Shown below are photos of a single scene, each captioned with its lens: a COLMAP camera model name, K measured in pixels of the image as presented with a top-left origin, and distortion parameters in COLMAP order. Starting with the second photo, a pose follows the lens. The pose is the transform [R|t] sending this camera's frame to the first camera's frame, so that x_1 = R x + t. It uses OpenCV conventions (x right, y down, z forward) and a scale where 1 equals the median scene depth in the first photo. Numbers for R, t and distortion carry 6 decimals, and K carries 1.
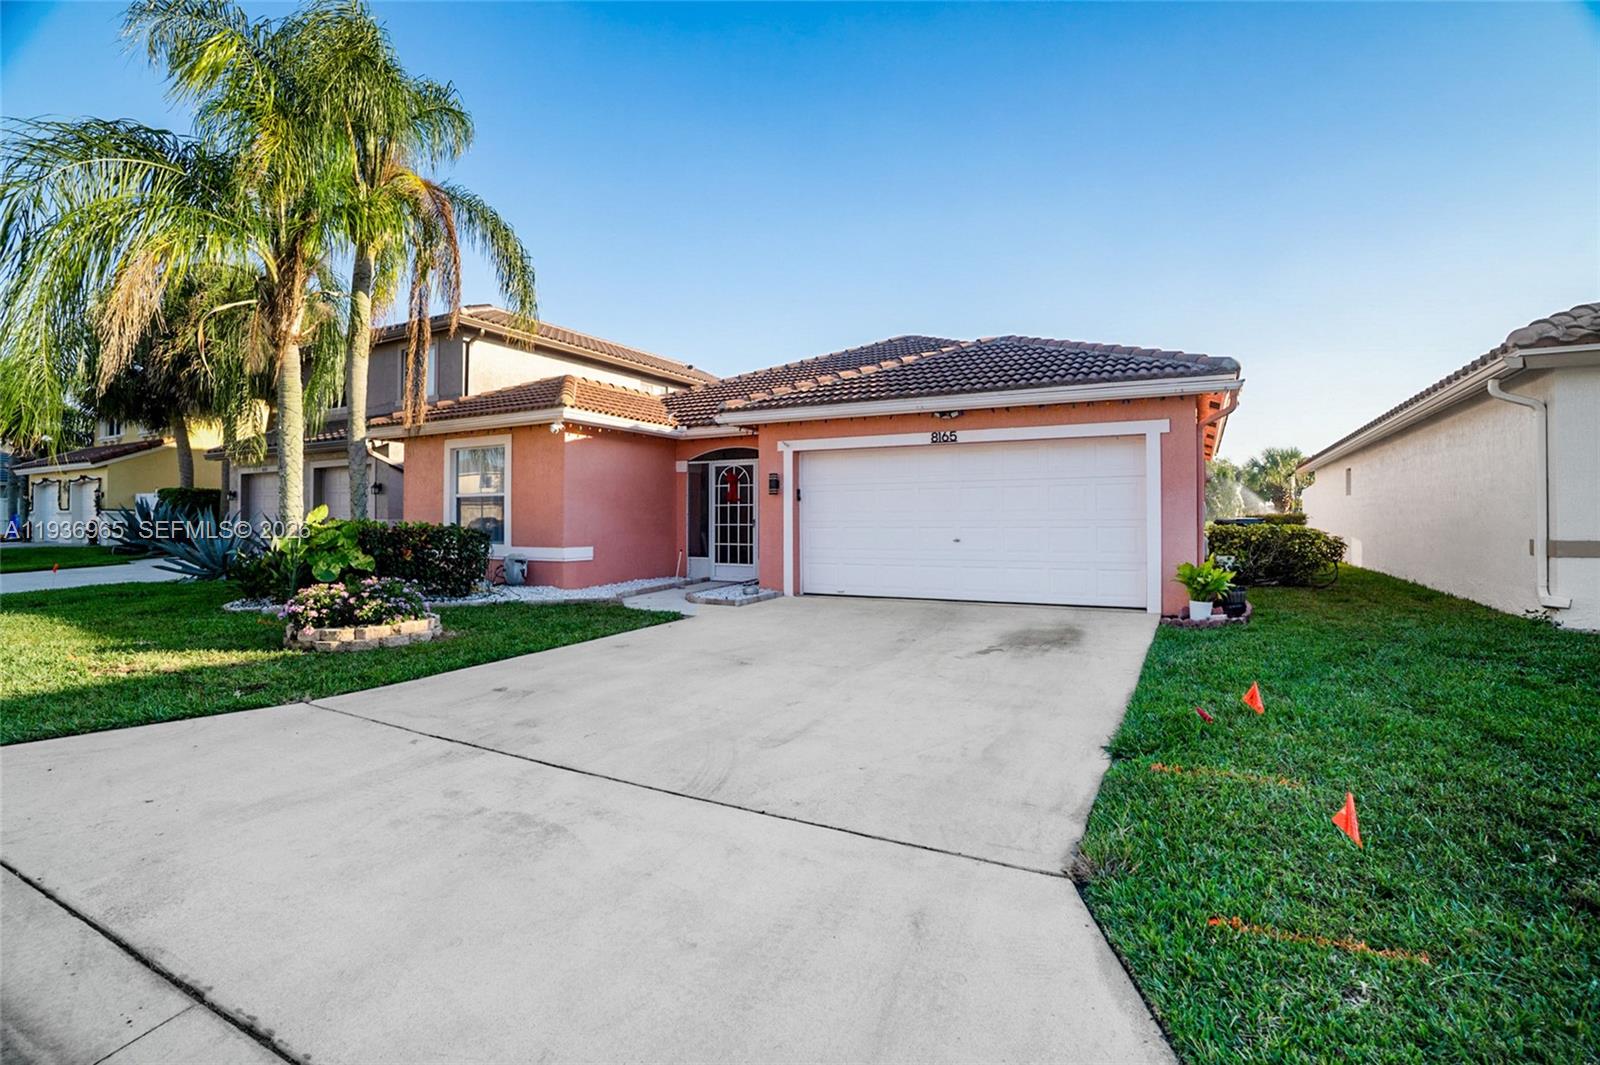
lens RADIAL K [[750.6, 0, 811.9], [0, 750.6, 518.2], [0, 0, 1]] dist [-0.068751, 0.027394]
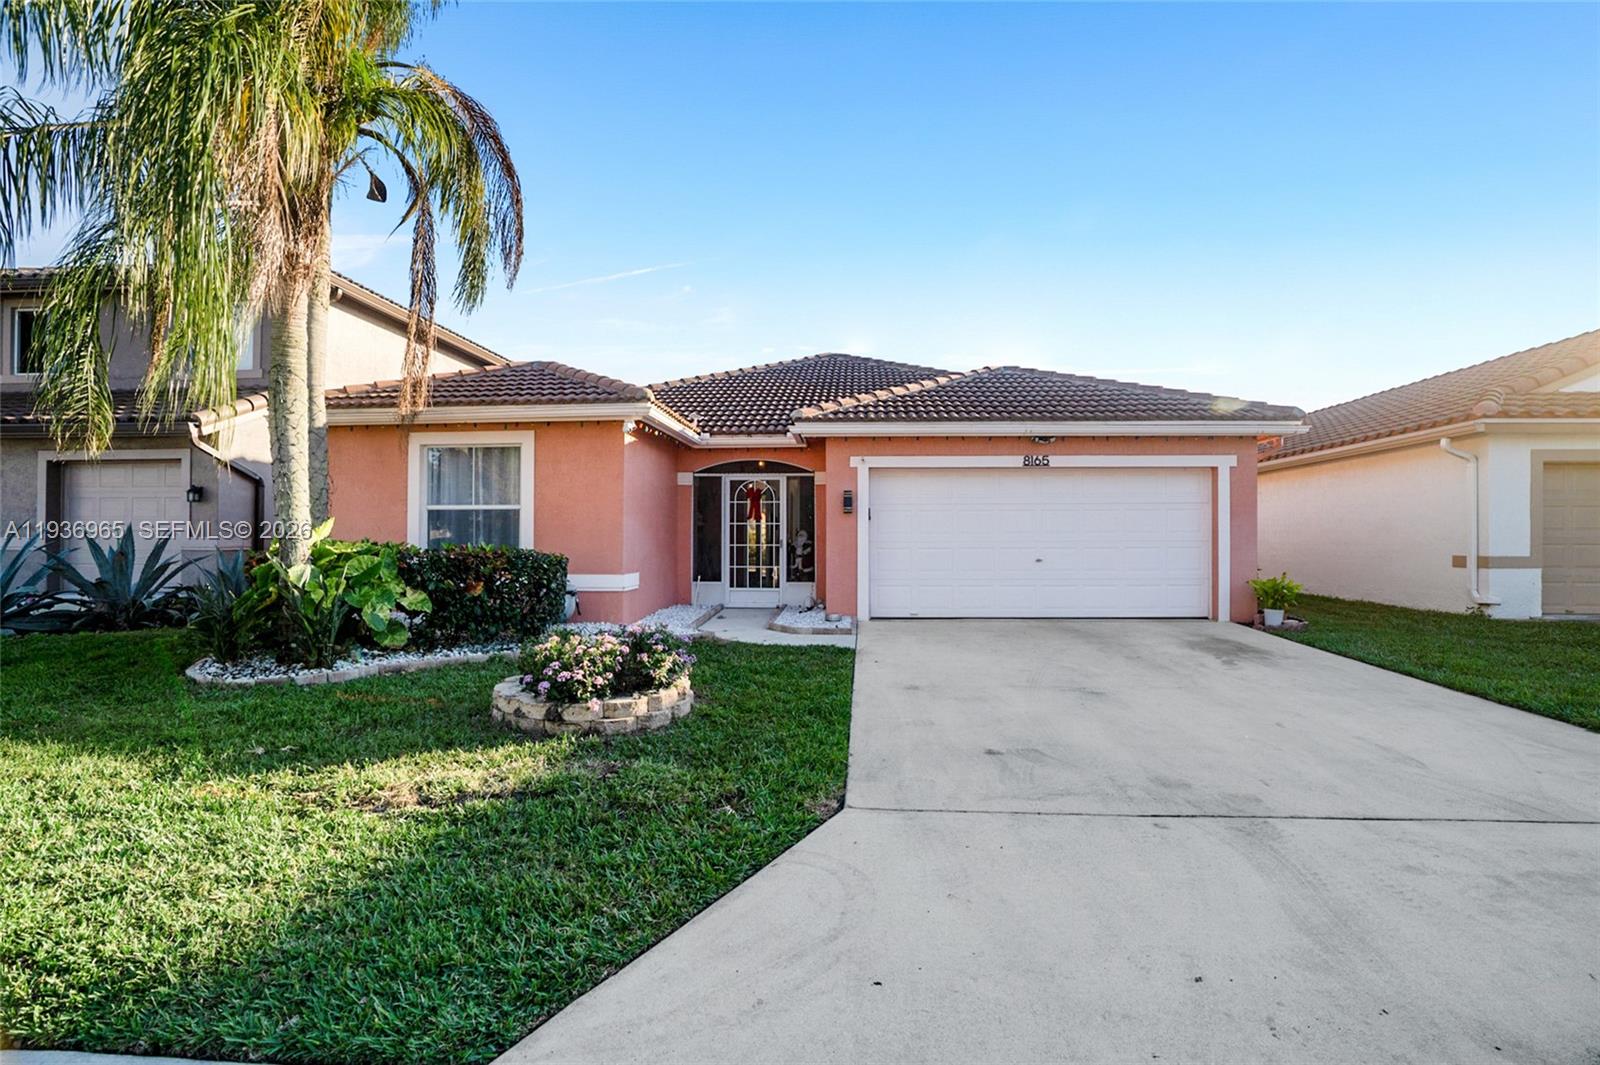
lens RADIAL K [[750.6, 0, 811.9], [0, 750.6, 518.2], [0, 0, 1]] dist [-0.068751, 0.027394]
pose [[0.910447, 0.013139, 0.413418, -0.479251], [-0.003359, 0.999697, -0.024375, -0.002365], [-0.413613, 0.020804, 0.910215, 0.169706]]
